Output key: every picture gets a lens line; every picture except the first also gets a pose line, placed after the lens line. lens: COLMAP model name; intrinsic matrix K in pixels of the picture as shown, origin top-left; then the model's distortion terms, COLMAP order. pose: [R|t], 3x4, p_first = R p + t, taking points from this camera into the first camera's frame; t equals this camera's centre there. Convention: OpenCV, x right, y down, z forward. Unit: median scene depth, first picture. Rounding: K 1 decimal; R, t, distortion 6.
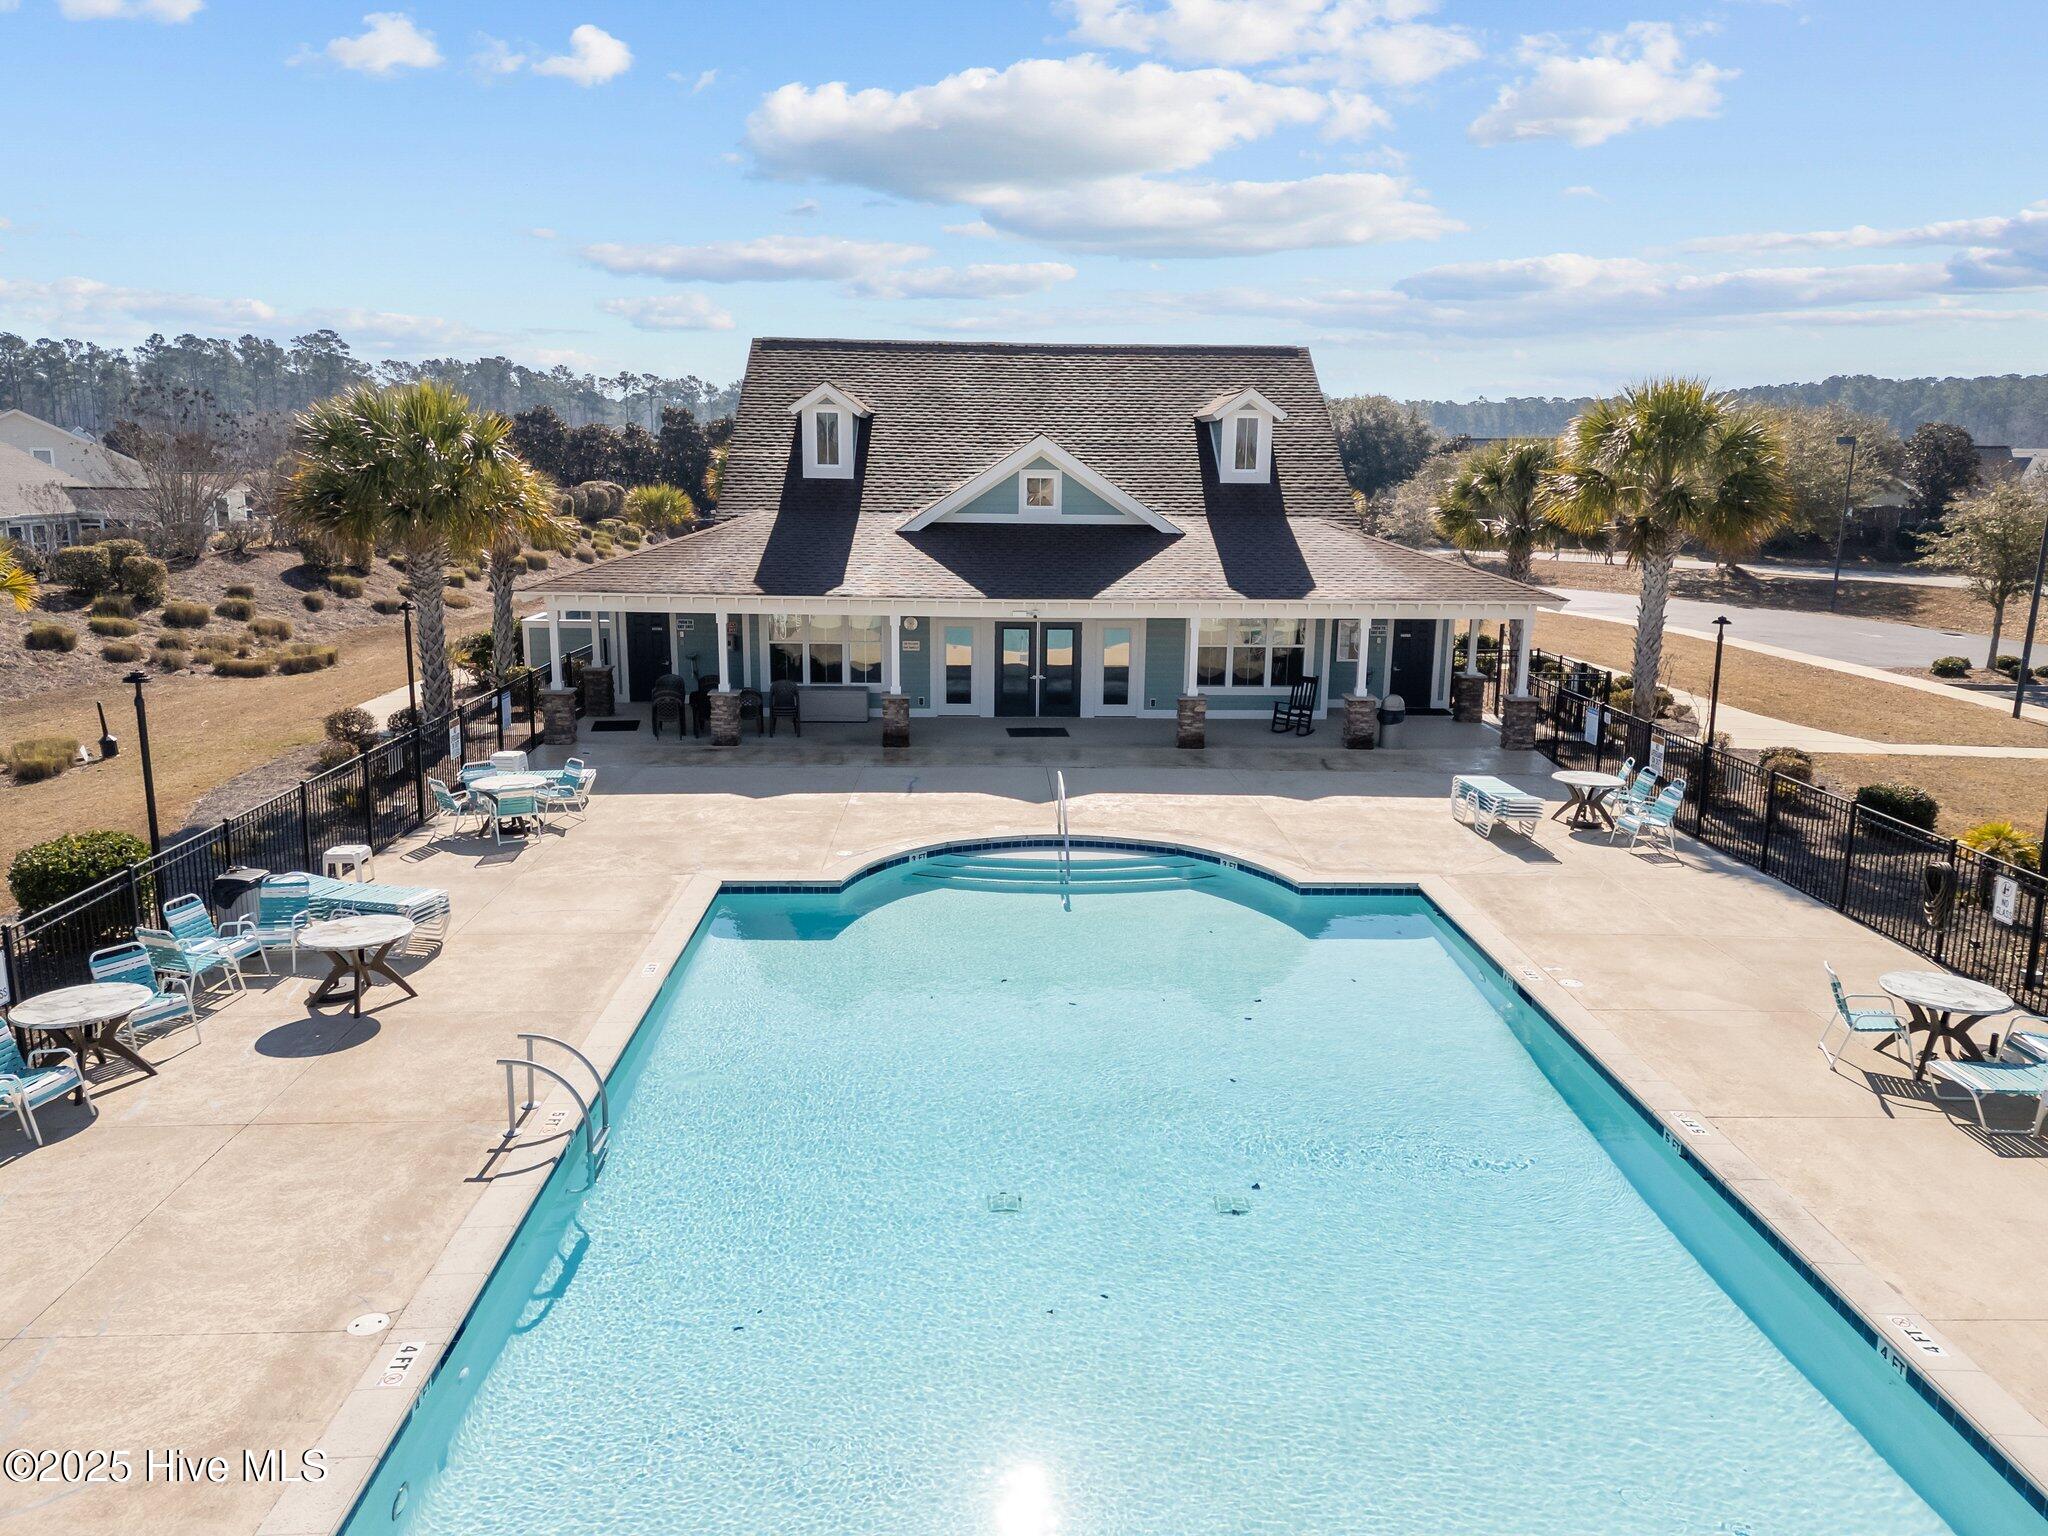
lens RADIAL K [[1485.8, 0, 1033.0], [0, 1485.8, 770.8], [0, 0, 1]] dist [0.108215, -0.137639]
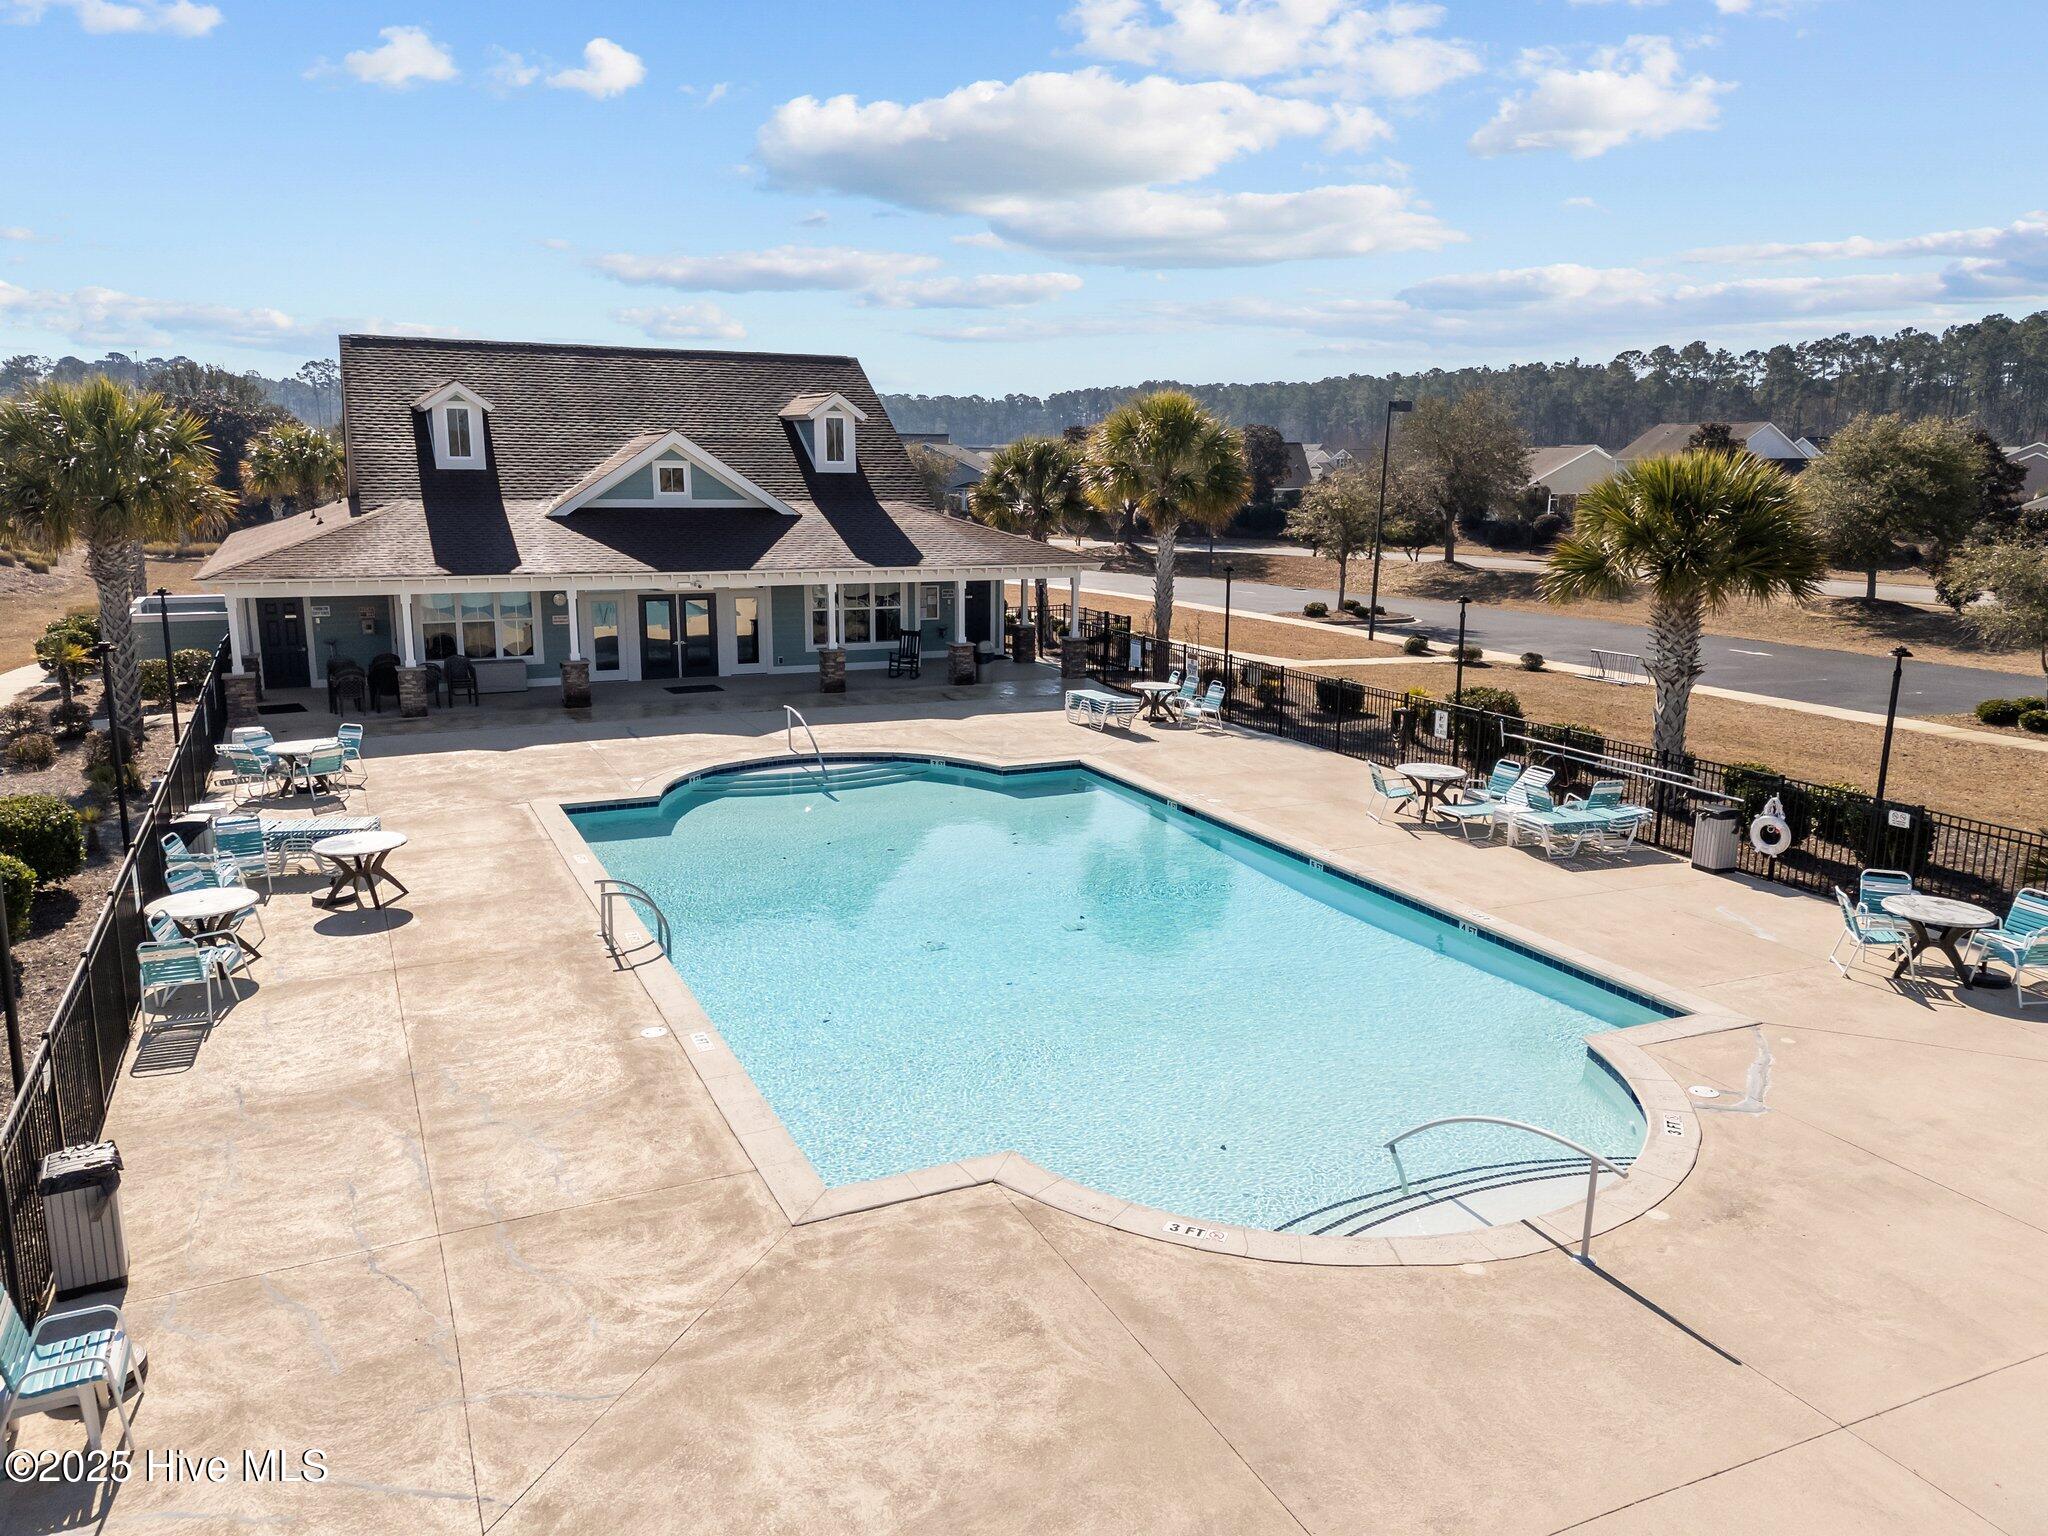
lens RADIAL K [[1485.8, 0, 1033.0], [0, 1485.8, 770.8], [0, 0, 1]] dist [0.108215, -0.137639]
pose [[0.919400, -0.085783, 0.383855, -0.210445], [0.083768, 0.996242, 0.021997, 0.034261], [-0.384300, 0.011931, 0.923131, -0.172957]]
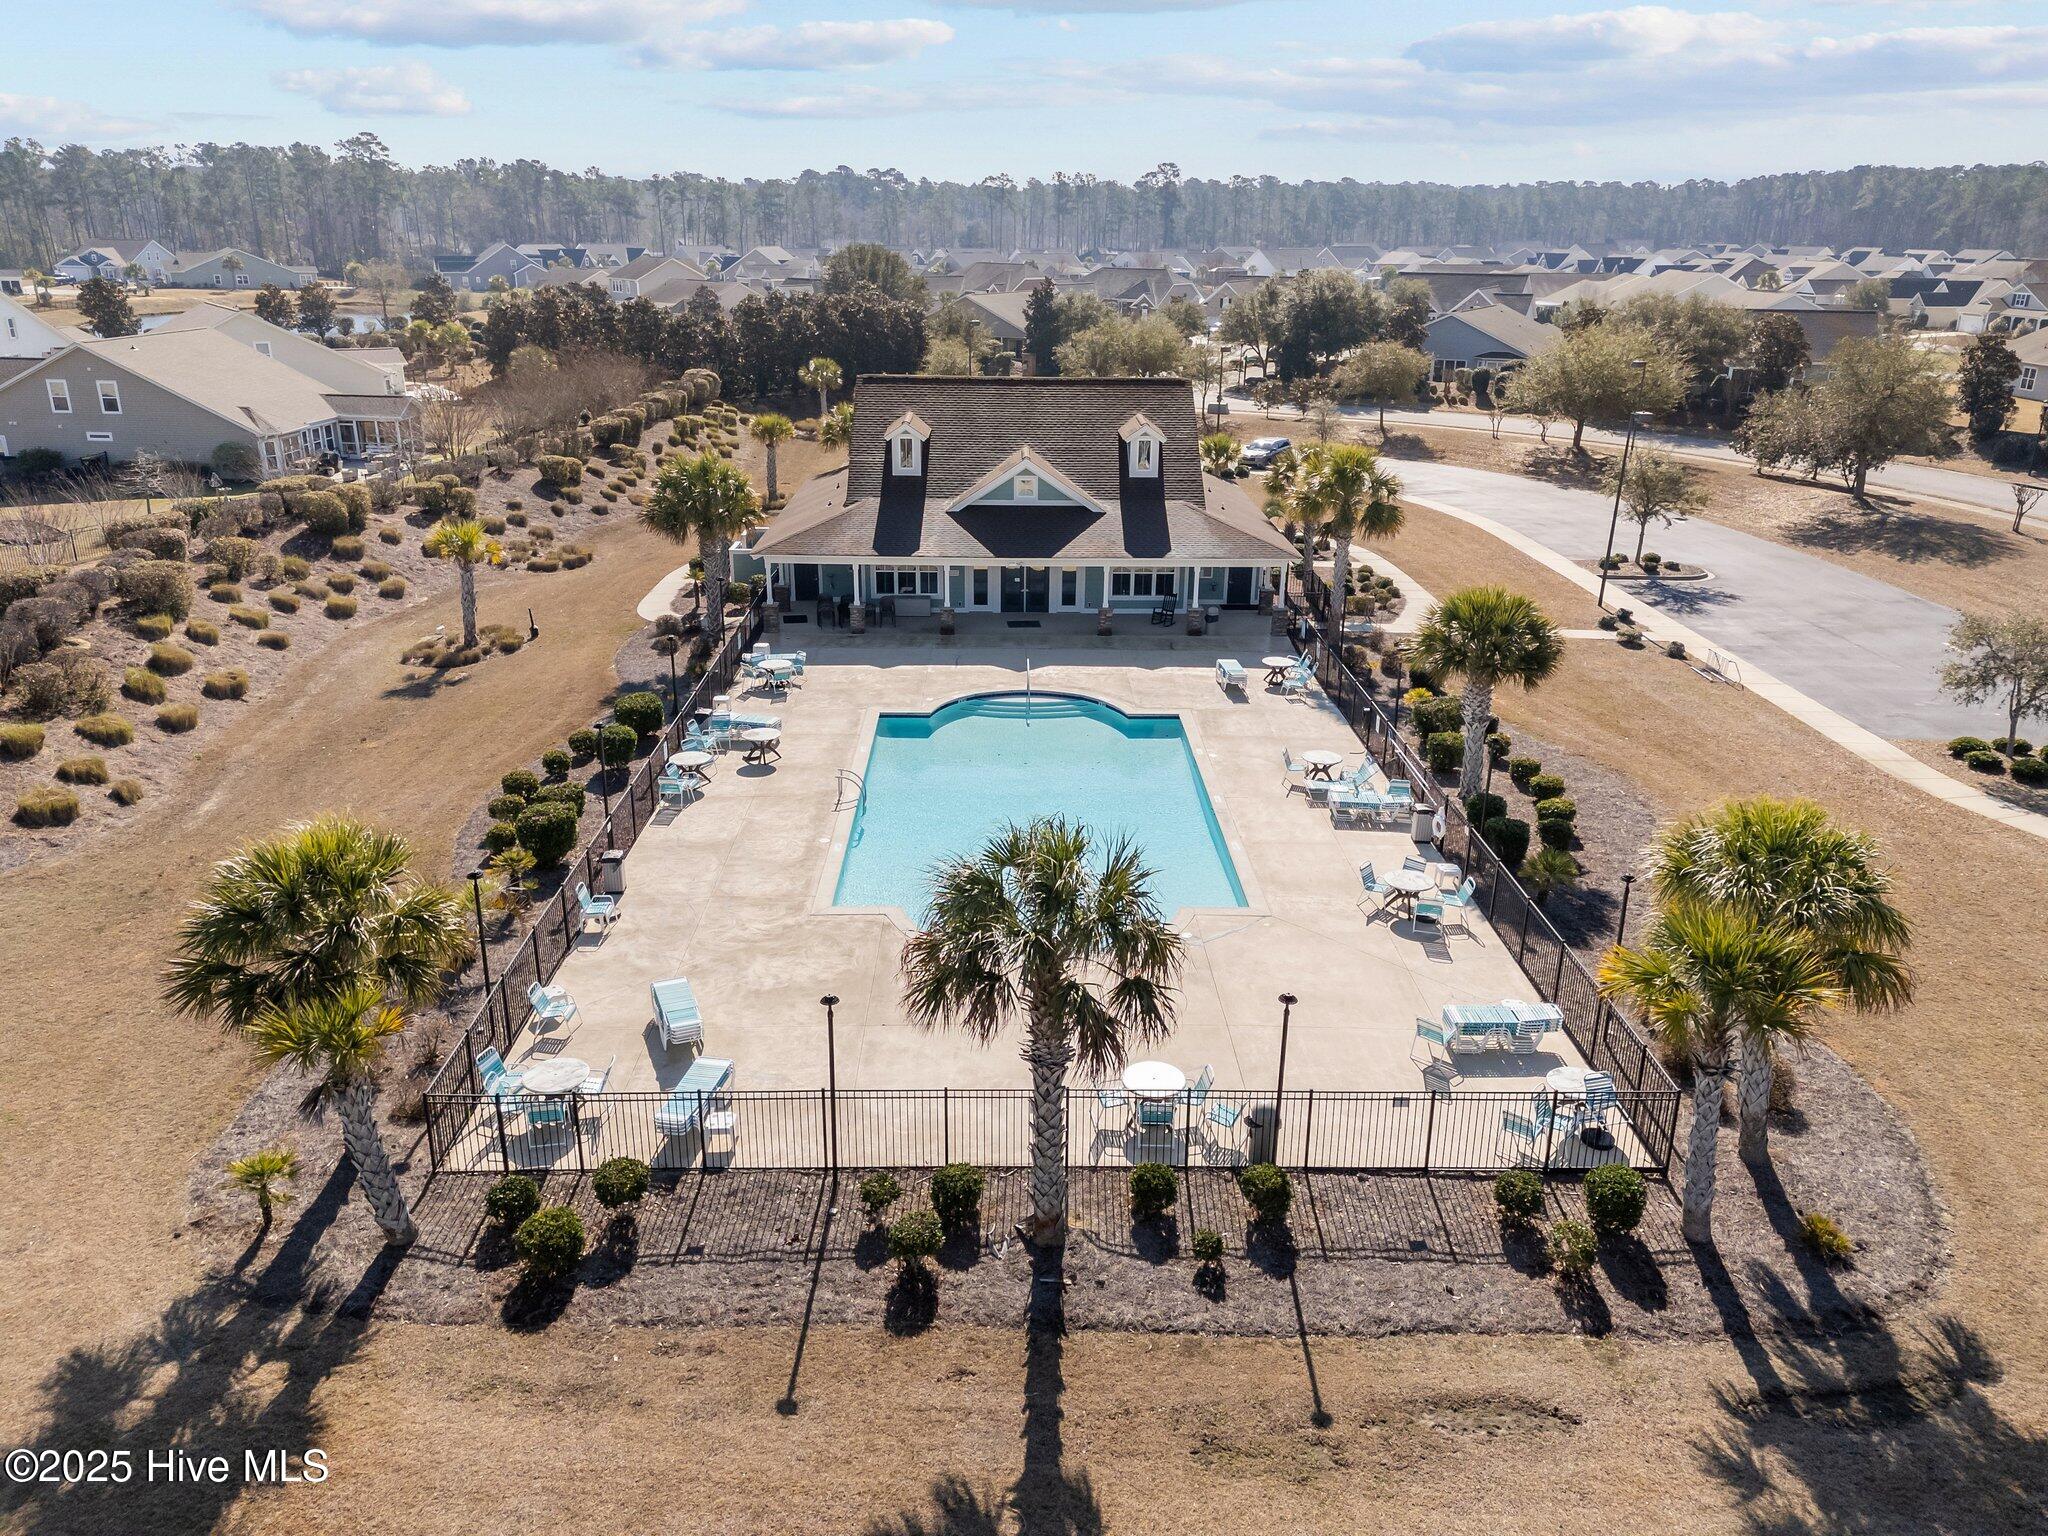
lens RADIAL K [[1485.8, 0, 1033.0], [0, 1485.8, 770.8], [0, 0, 1]] dist [0.108215, -0.137639]
pose [[0.999862, 0.004436, -0.016039, 0.045754], [-0.002123, 0.989939, 0.141476, -0.108893], [0.016505, -0.141423, 0.989812, -0.863812]]
